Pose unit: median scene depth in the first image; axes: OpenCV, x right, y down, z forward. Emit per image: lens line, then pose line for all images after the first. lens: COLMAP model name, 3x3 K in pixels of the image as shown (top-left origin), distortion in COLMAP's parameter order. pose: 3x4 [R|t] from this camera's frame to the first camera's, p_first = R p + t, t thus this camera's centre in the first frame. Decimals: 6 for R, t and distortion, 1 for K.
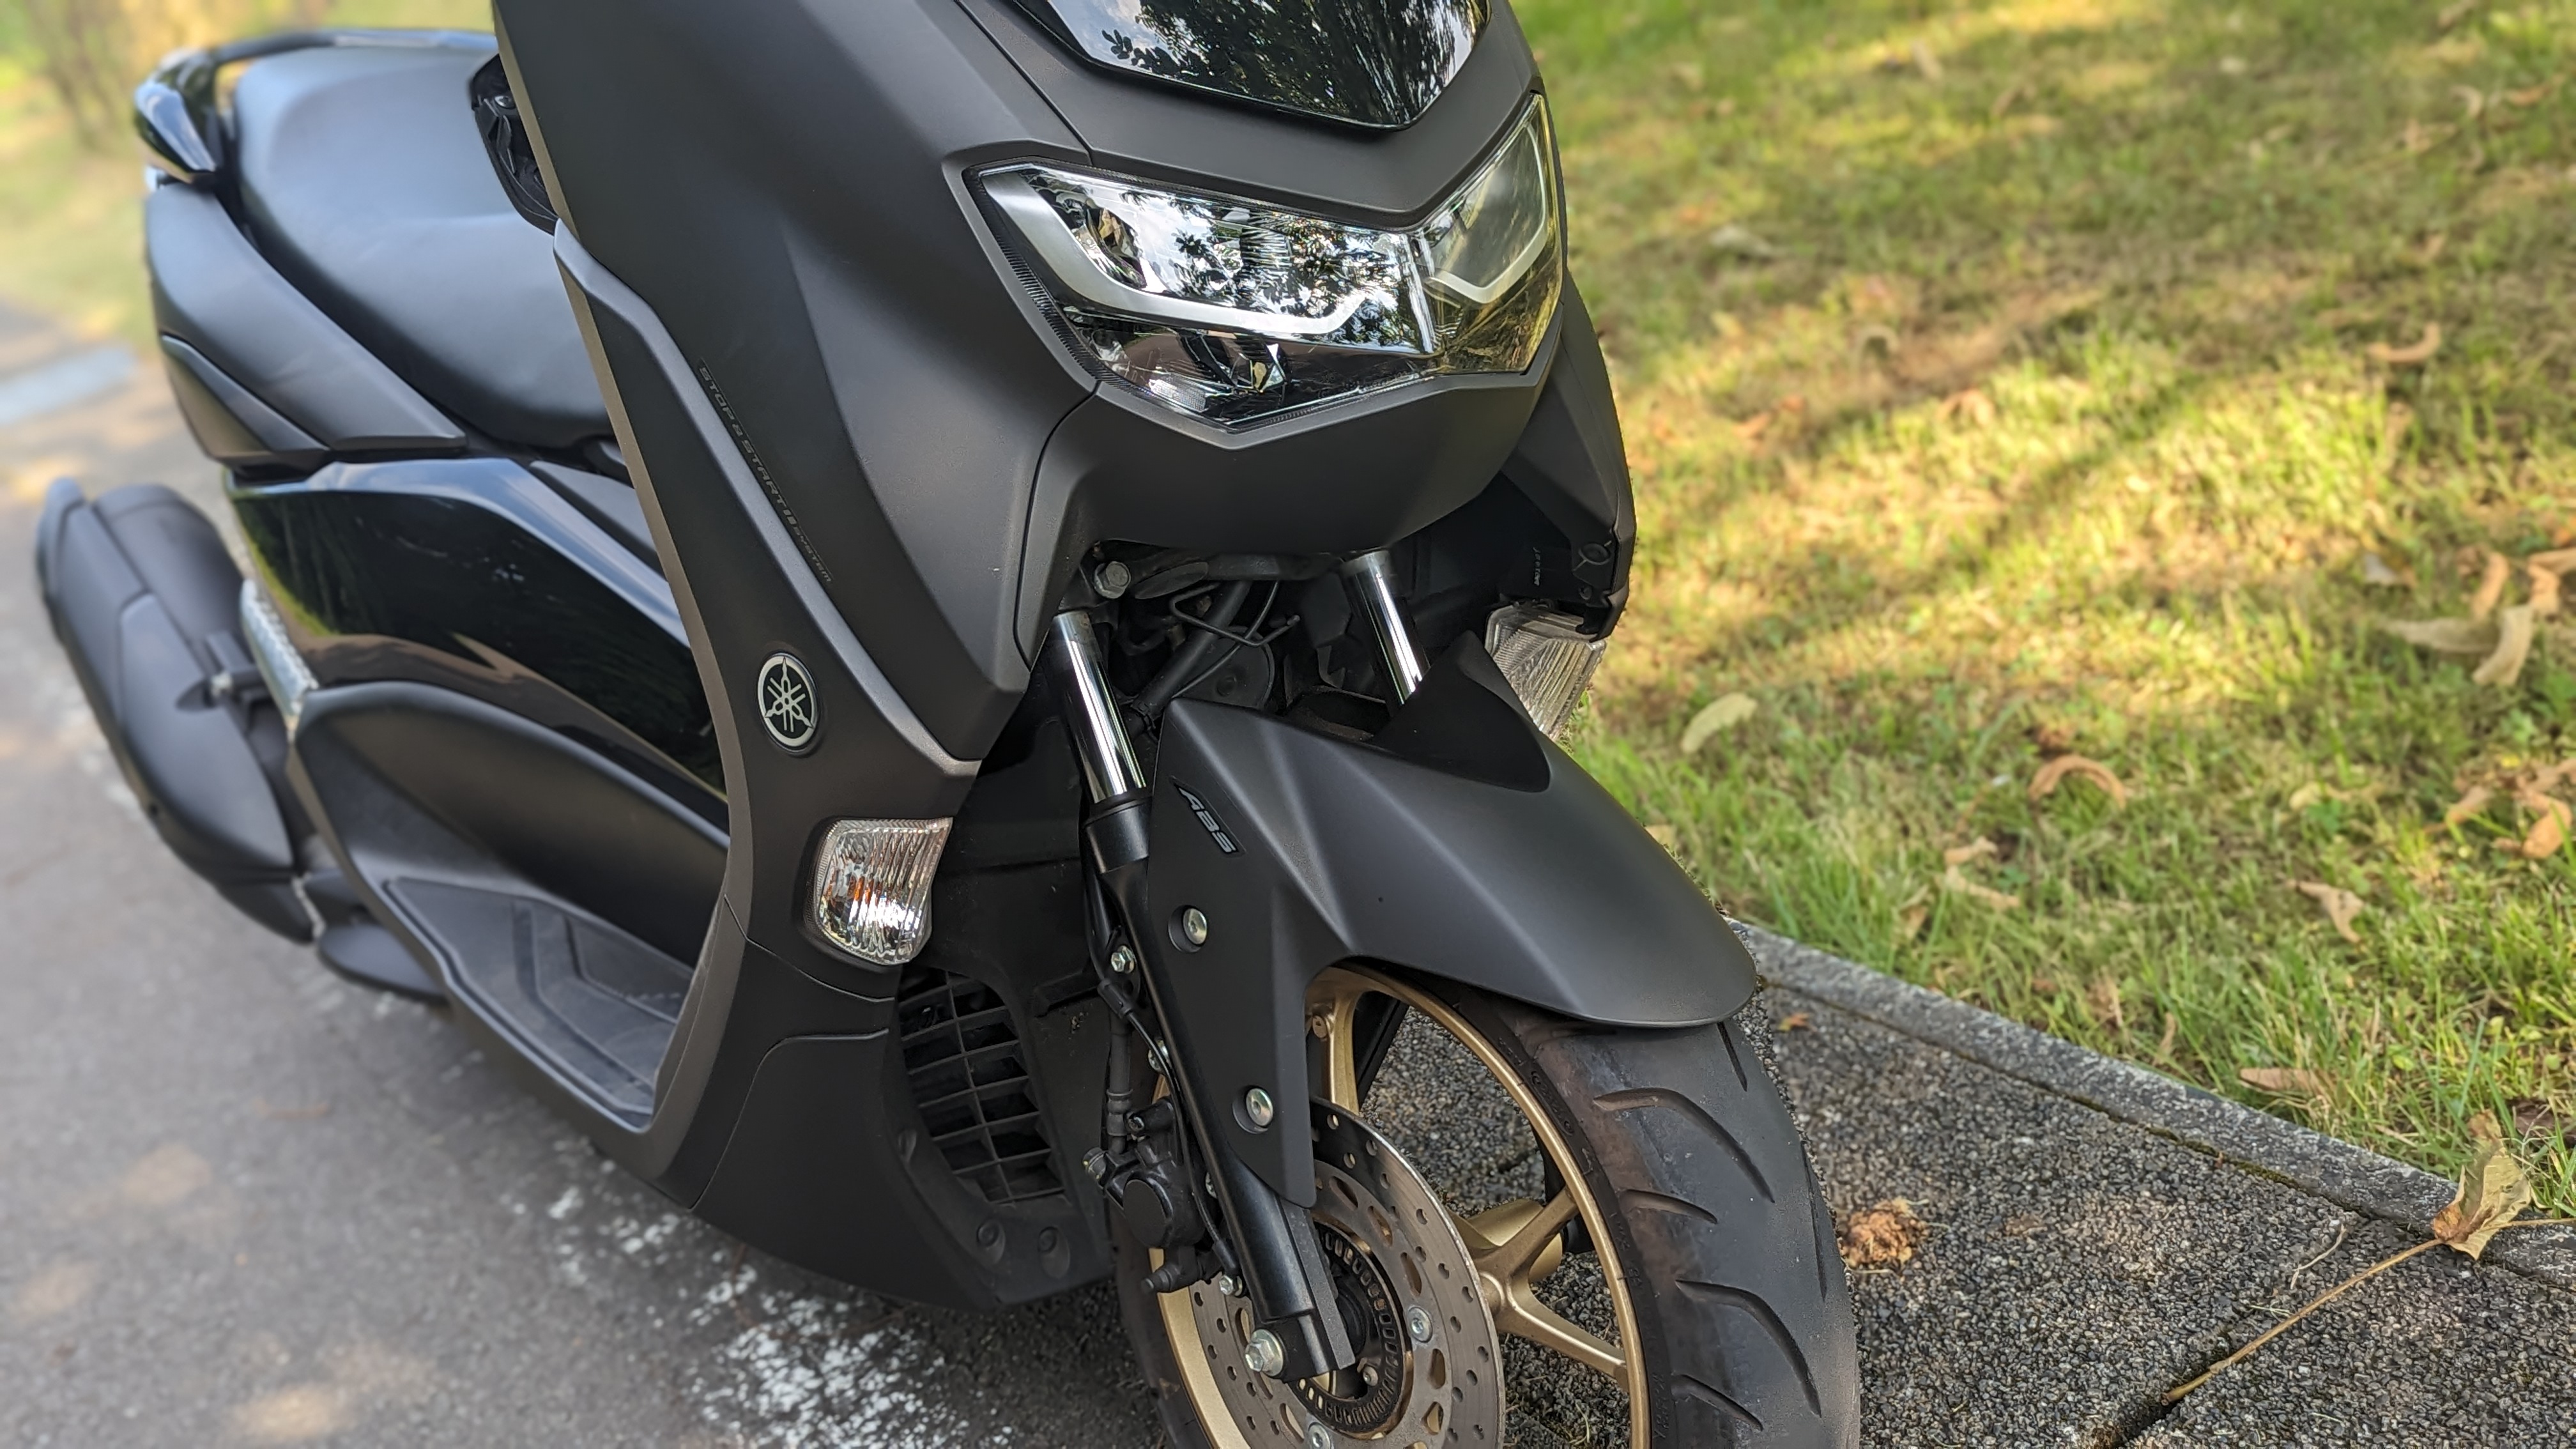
lens RADIAL K [[2782.8, 0, 1310.7], [0, 2782.8, 731.2], [0, 0, 1]] dist [0.025083, 0.000000]
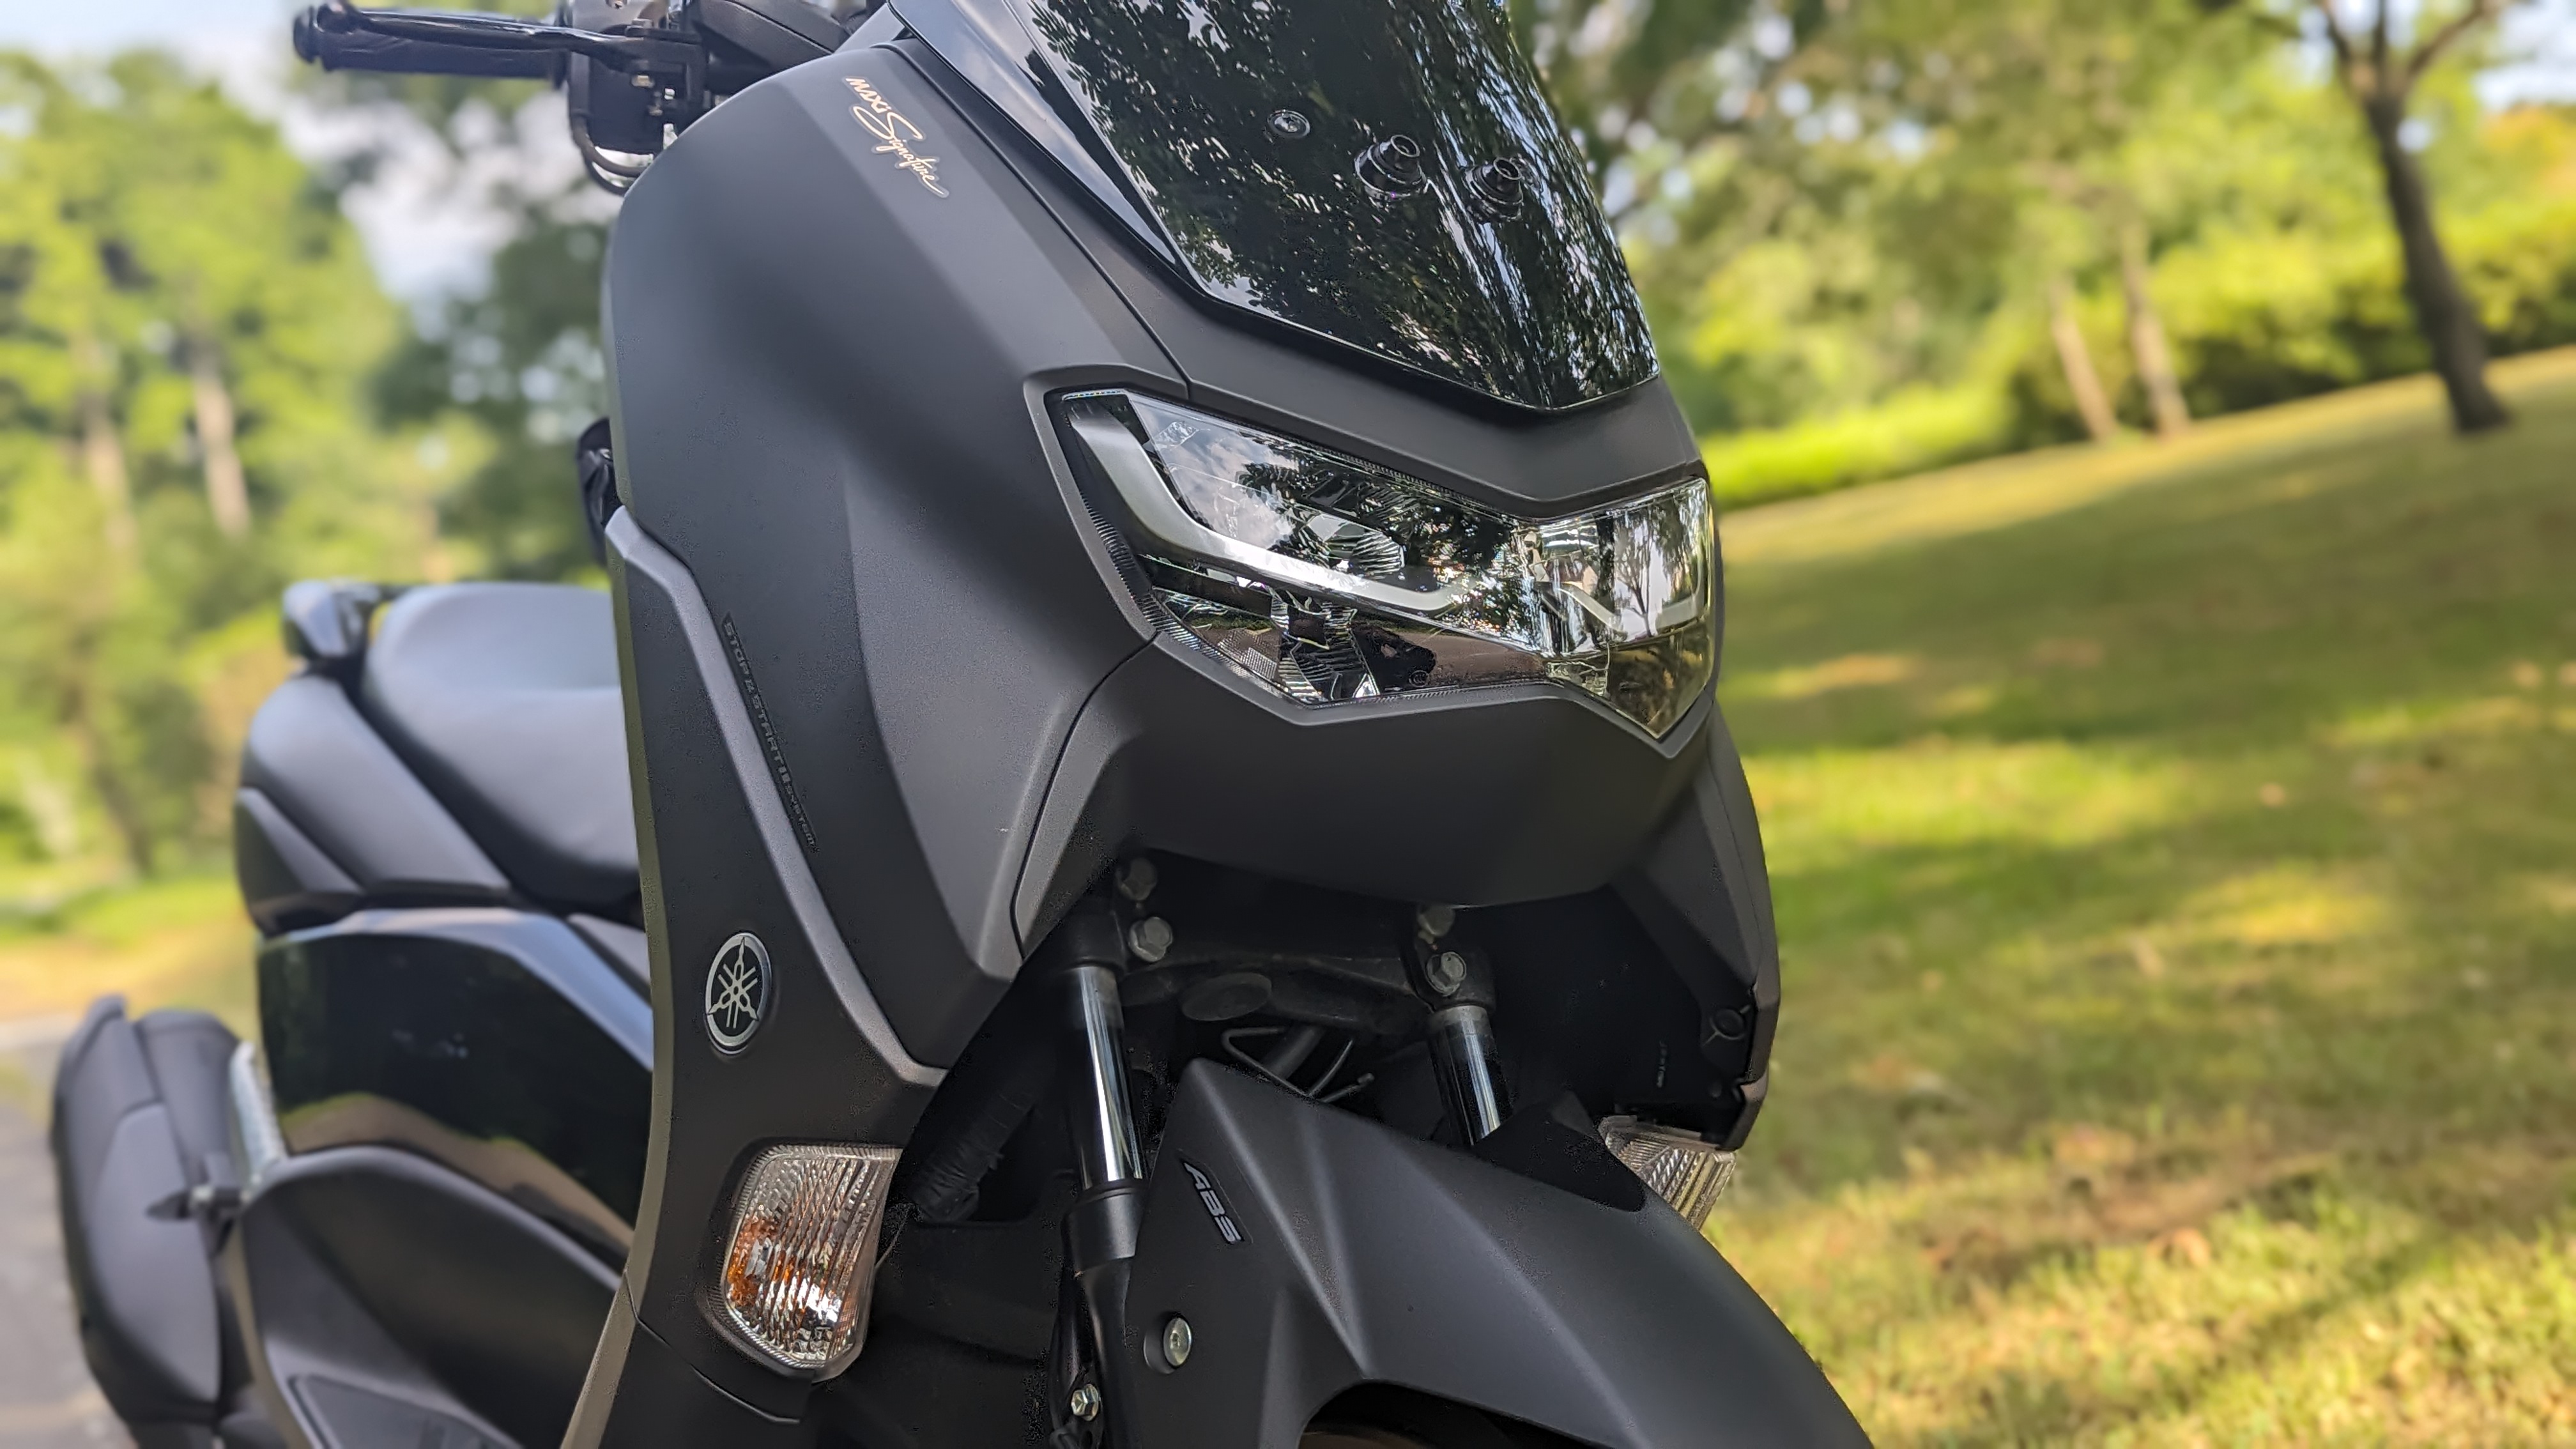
lens RADIAL K [[2782.8, 0, 1335.5], [0, 2782.8, 699.8], [0, 0, 1]] dist [0.025083, 0.000000]
pose [[0.989762, 0.114705, -0.084935, 0.034166], [-0.137731, 0.923666, -0.357591, 0.123843], [0.037434, 0.365628, 0.930008, 0.136053]]
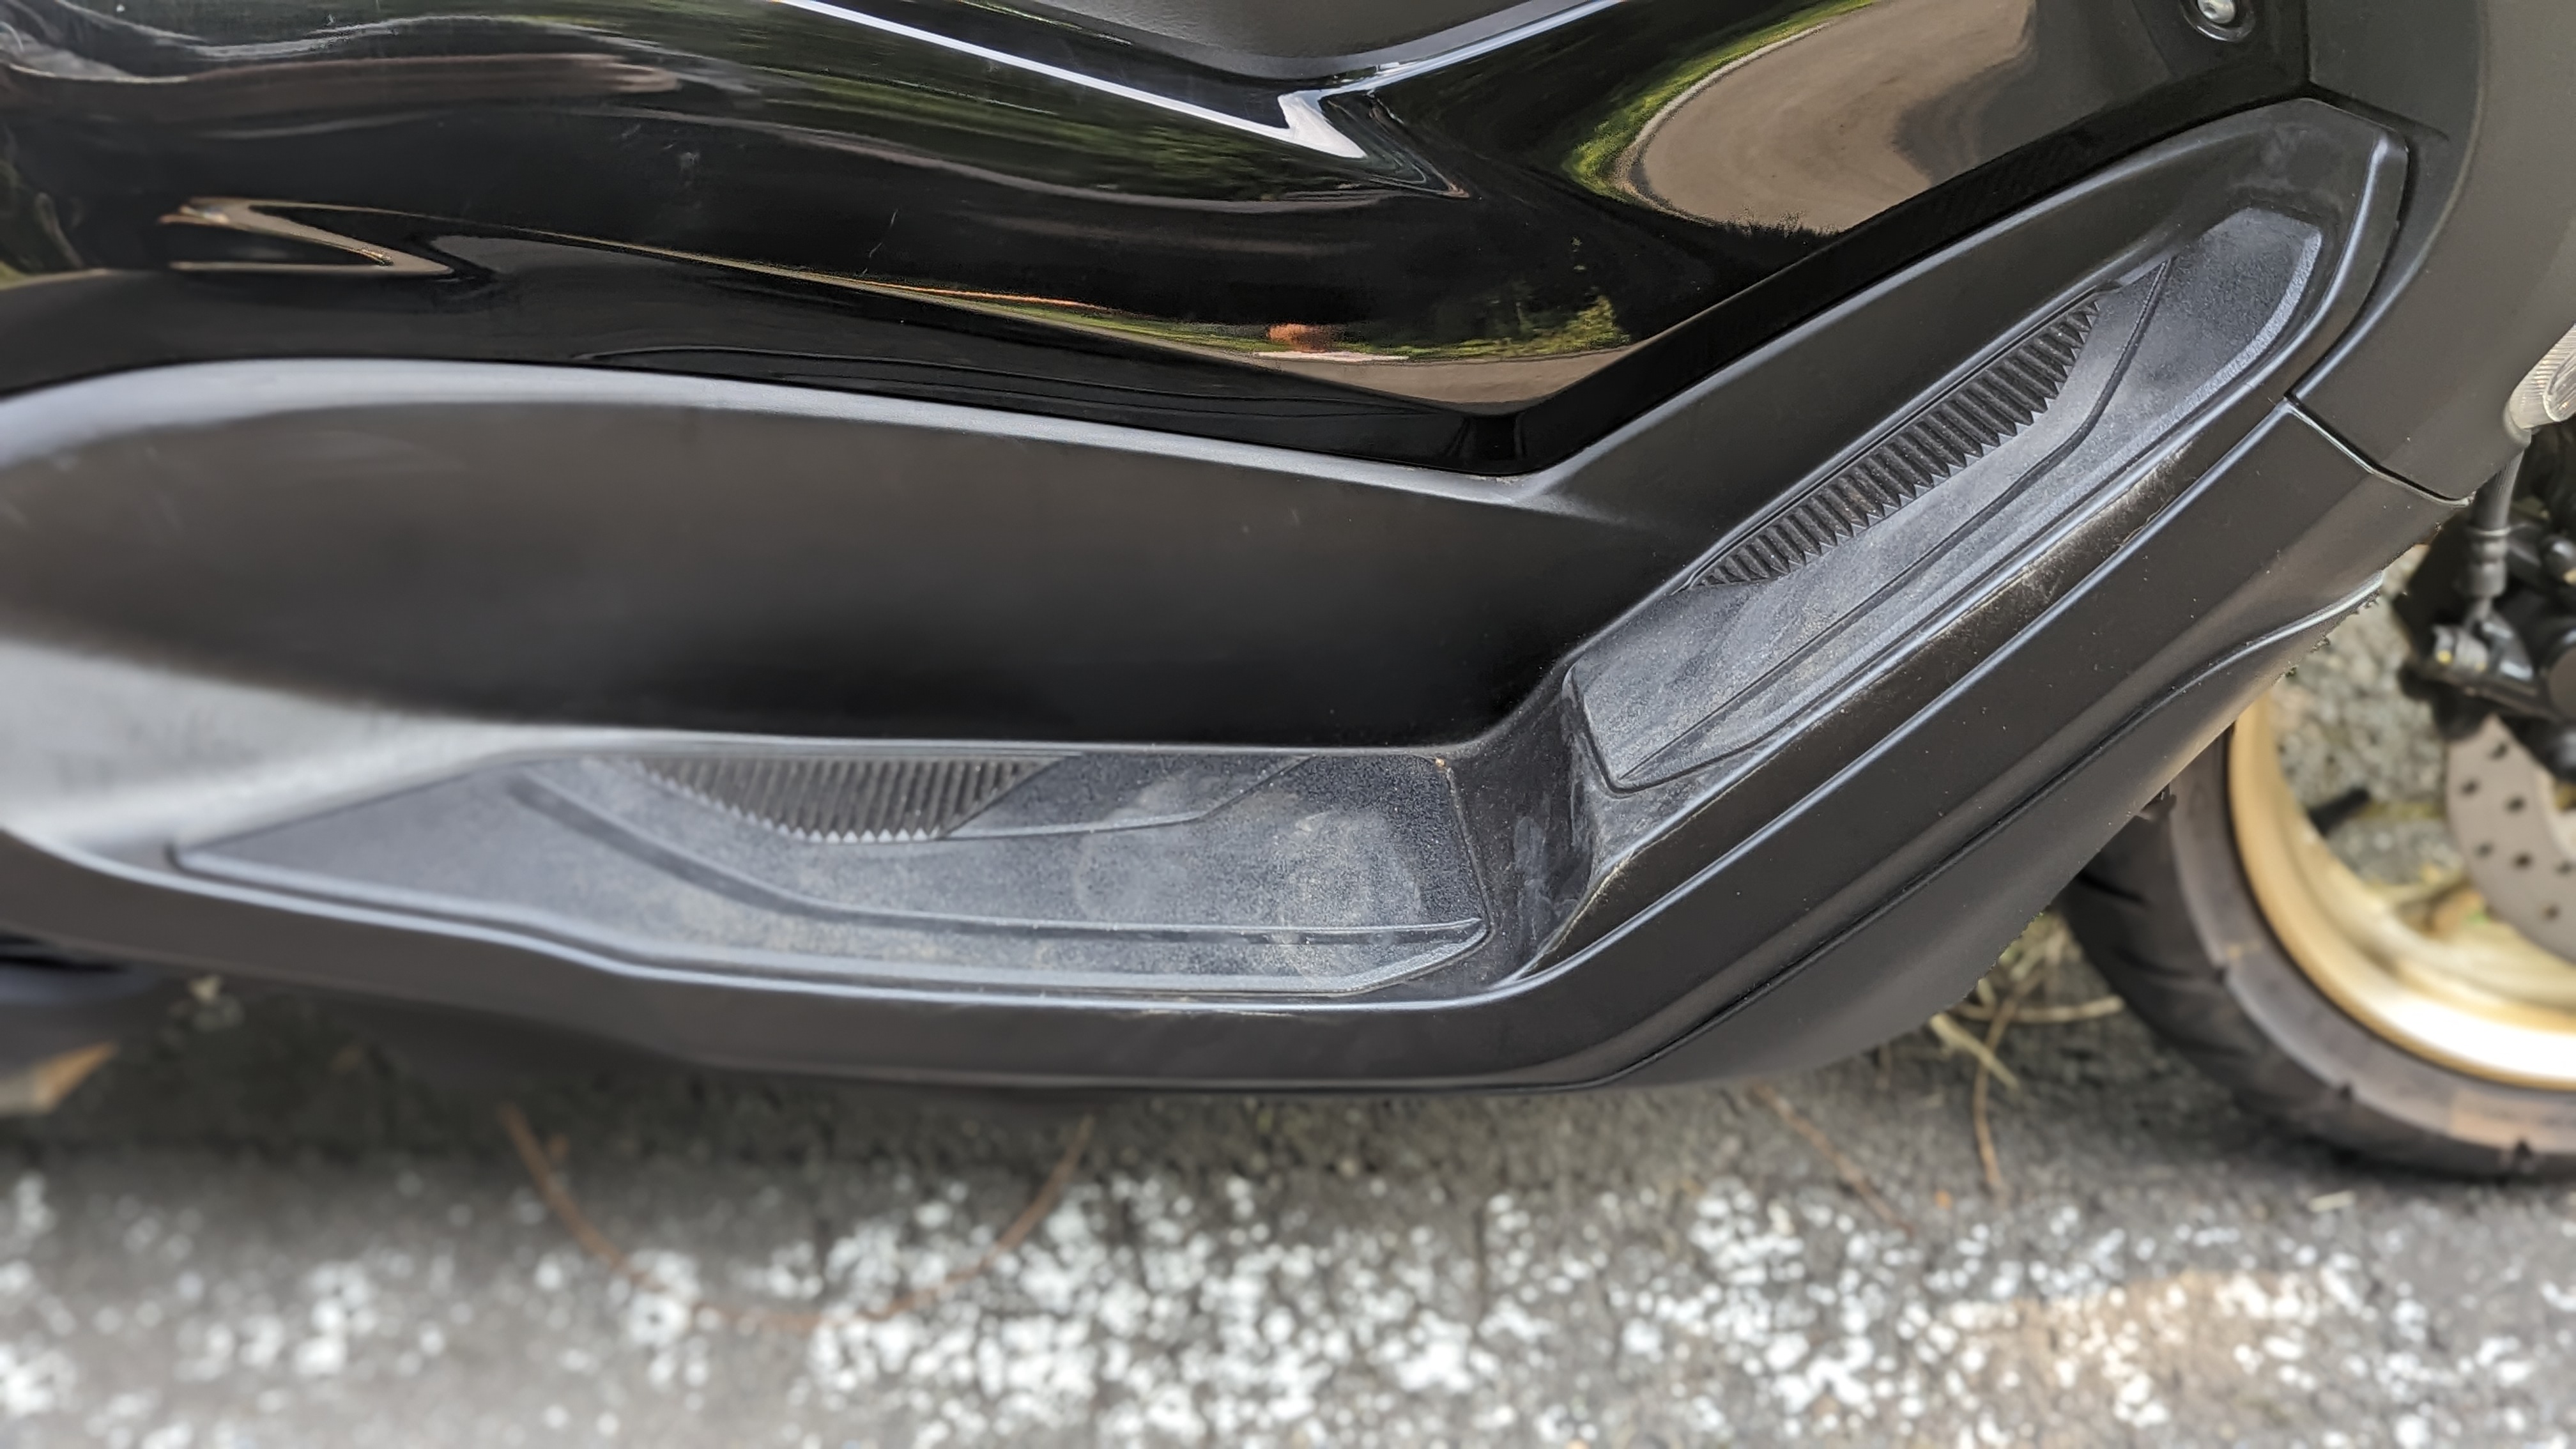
lens RADIAL K [[2782.8, 0, 1286.0], [0, 2782.8, 702.8], [0, 0, 1]] dist [0.025083, 0.000000]
pose [[0.608382, -0.380510, 0.696480, -0.507928], [0.209253, 0.923425, 0.321713, -0.066417], [-0.765561, -0.049984, 0.641418, 0.598759]]
